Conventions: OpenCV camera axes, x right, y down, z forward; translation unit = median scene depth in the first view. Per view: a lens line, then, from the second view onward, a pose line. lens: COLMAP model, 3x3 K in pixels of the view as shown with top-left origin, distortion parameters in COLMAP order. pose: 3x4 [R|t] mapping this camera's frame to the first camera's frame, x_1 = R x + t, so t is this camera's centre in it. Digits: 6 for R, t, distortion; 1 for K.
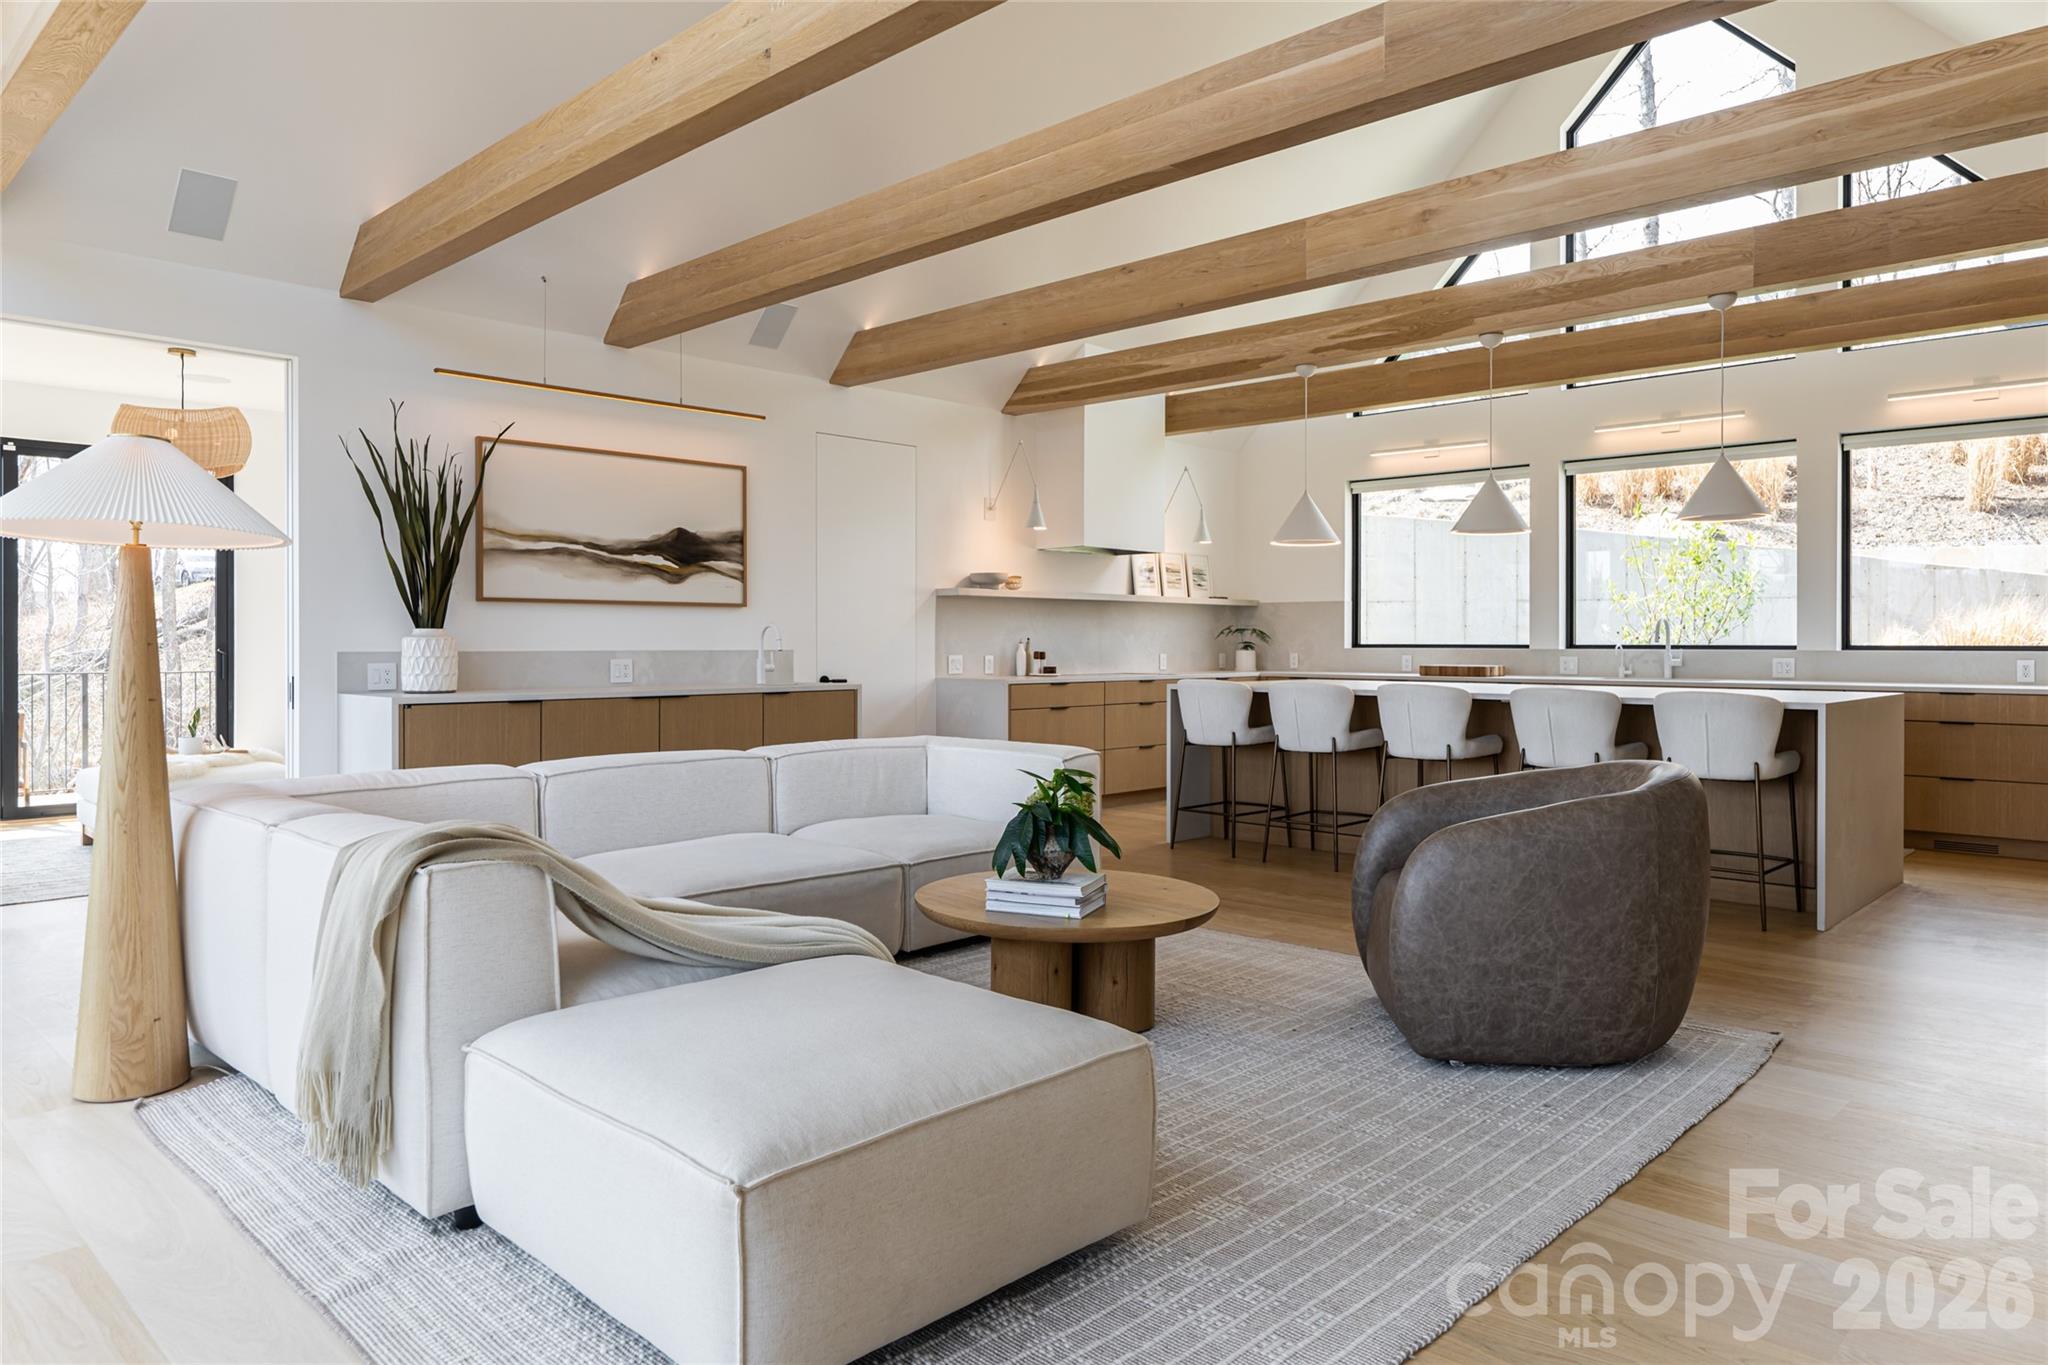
lens RADIAL K [[1263.8, 0, 1029.7], [0, 1263.8, 653.6], [0, 0, 1]] dist [0.005425, -0.004565]
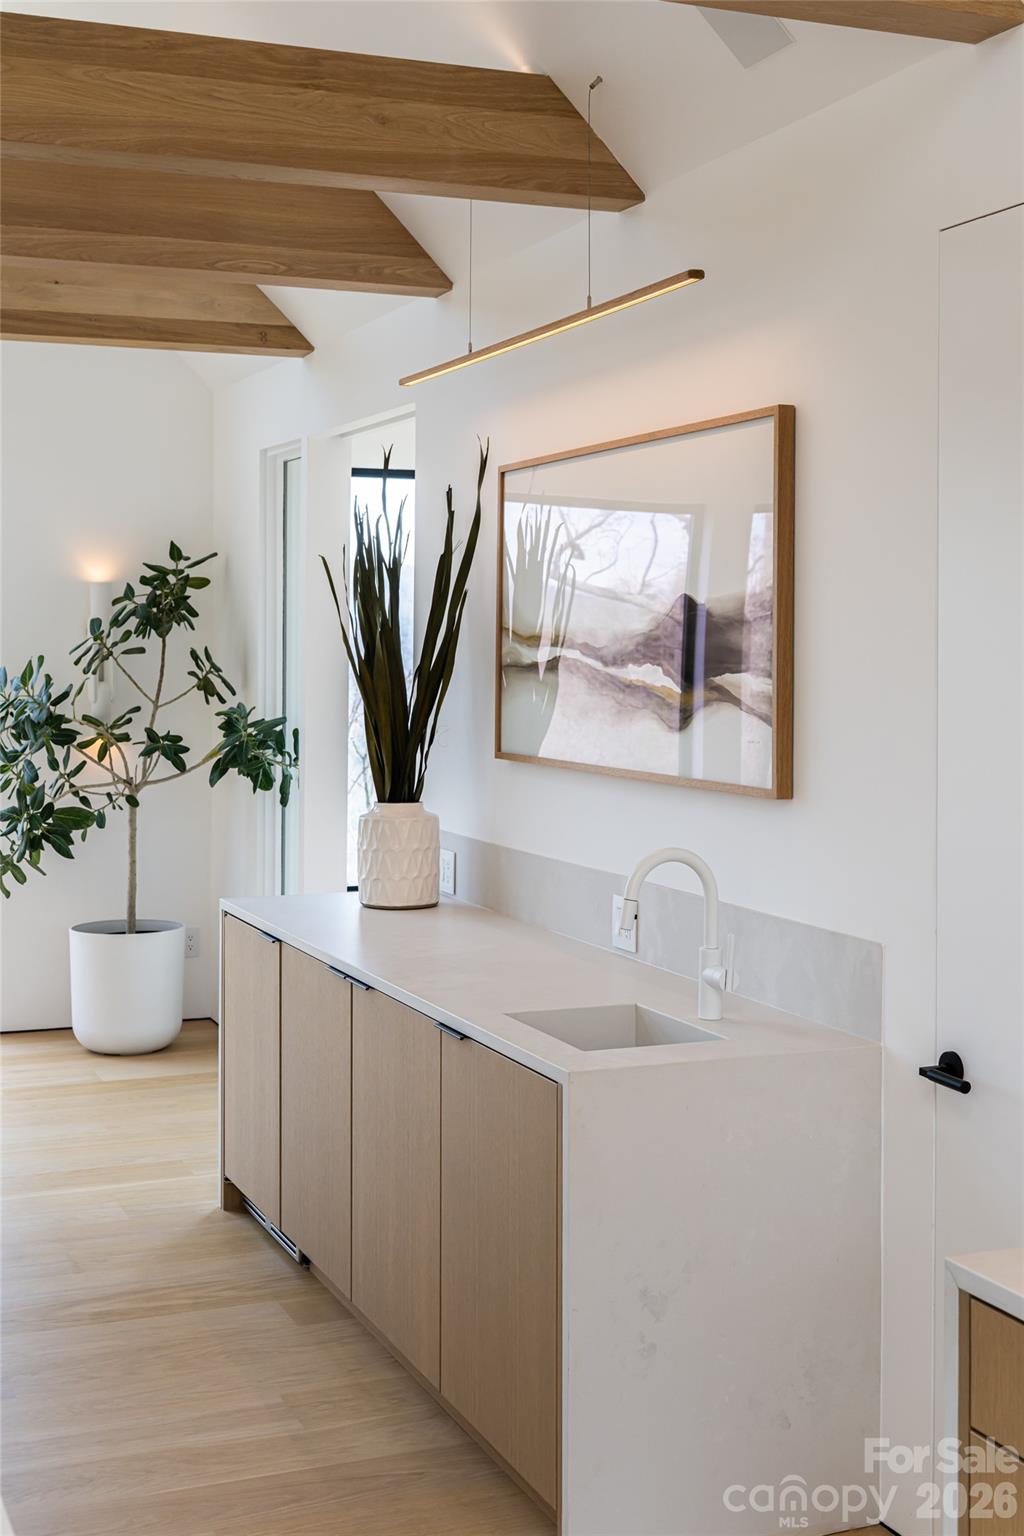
lens RADIAL K [[1963.8, 0, 506.8], [0, 1963.8, 661.0], [0, 0, 1]] dist [-0.001480, 0.000000]
pose [[-0.384558, 0.007974, -0.923066, 0.317561], [-0.011990, 0.999835, 0.013633, -0.082828], [0.923023, 0.016310, -0.384399, 1.145775]]
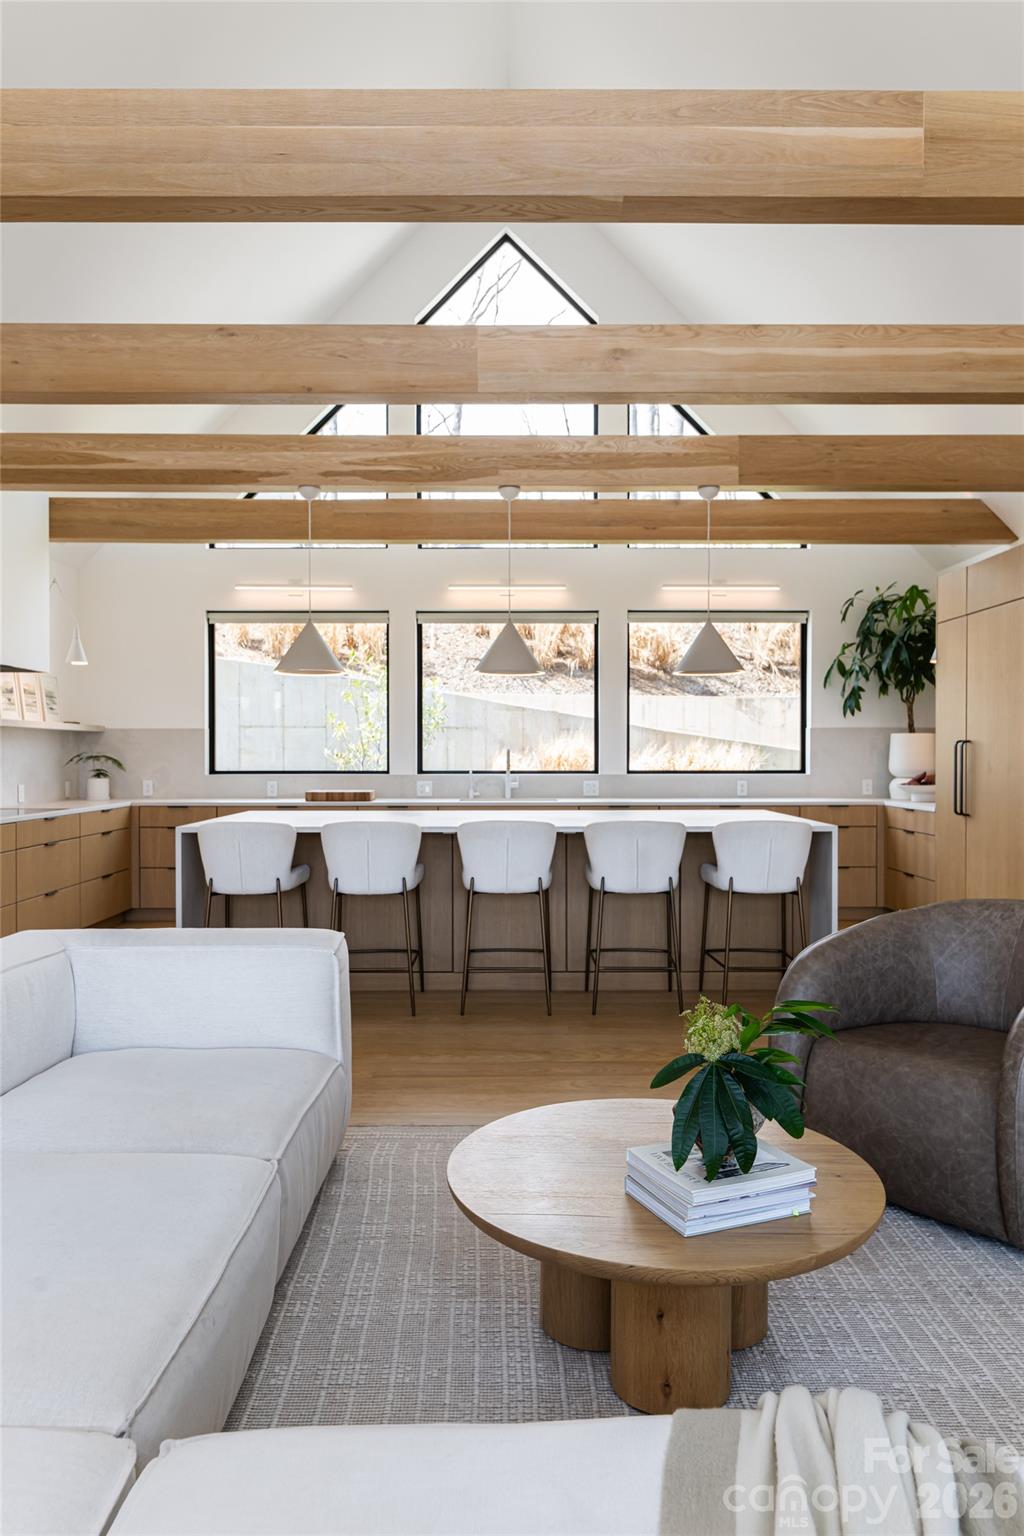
lens RADIAL K [[1041.7, 0, 490.7], [0, 1041.7, 767.1], [0, 0, 1]] dist [0.001238, -0.002853]
pose [[0.726419, -0.011365, 0.687159, -0.224007], [0.009580, 0.999934, 0.006410, -0.019308], [-0.687186, 0.001927, 0.726479, 0.327161]]
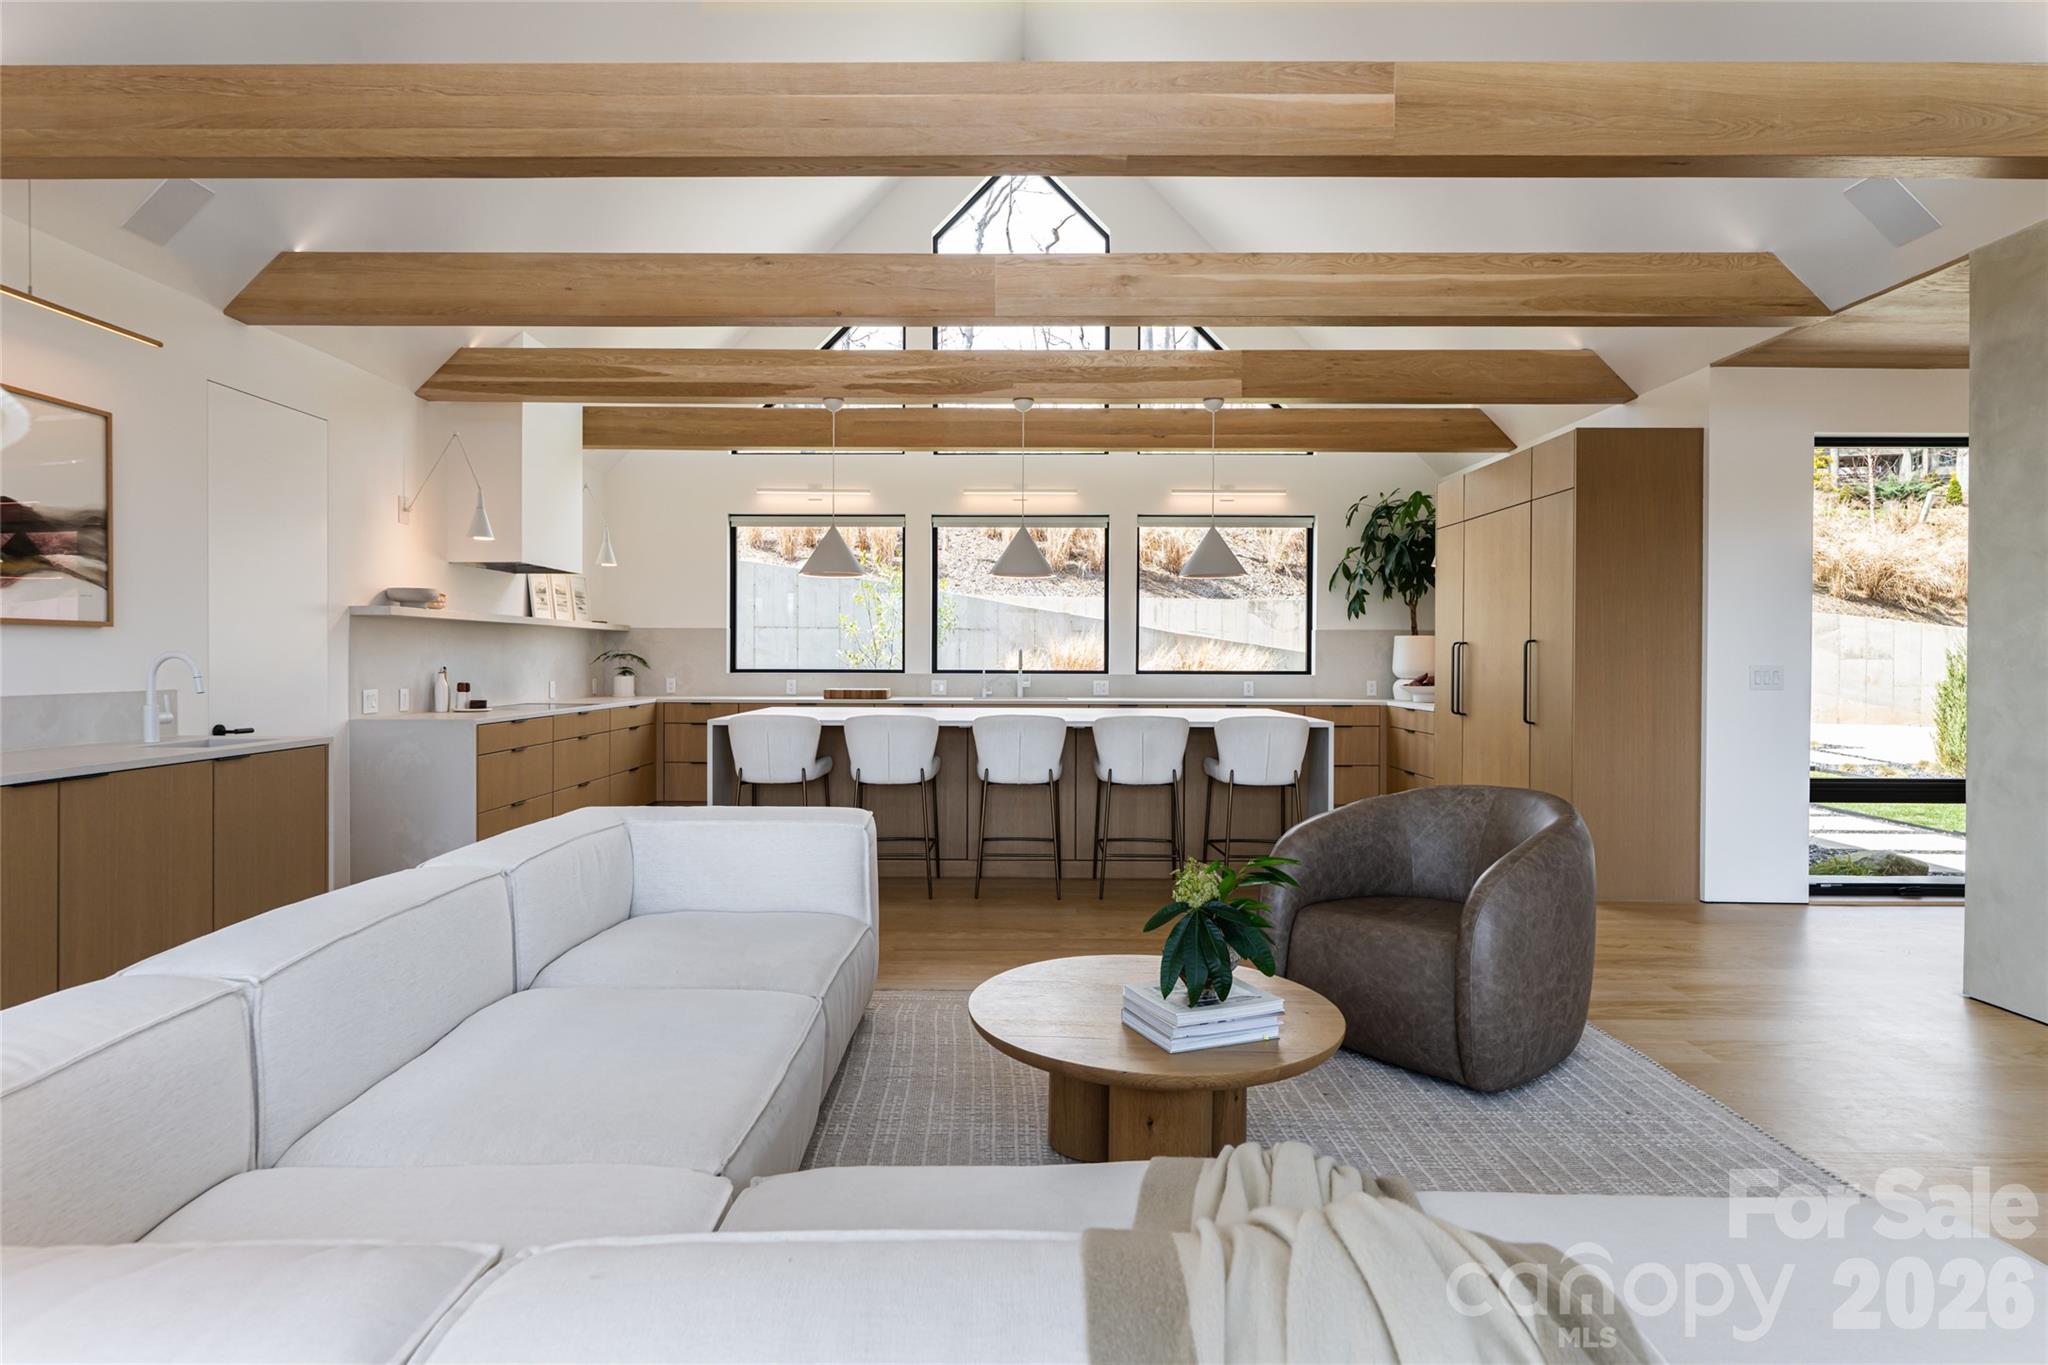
lens RADIAL K [[1060.5, 0, 983.0], [0, 1060.5, 664.6], [0, 0, 1]] dist [-0.001123, -0.000125]
pose [[0.738295, -0.004101, 0.674466, -0.262816], [0.004686, 0.999989, 0.000951, -0.015730], [-0.674462, 0.002458, 0.738306, 0.289327]]
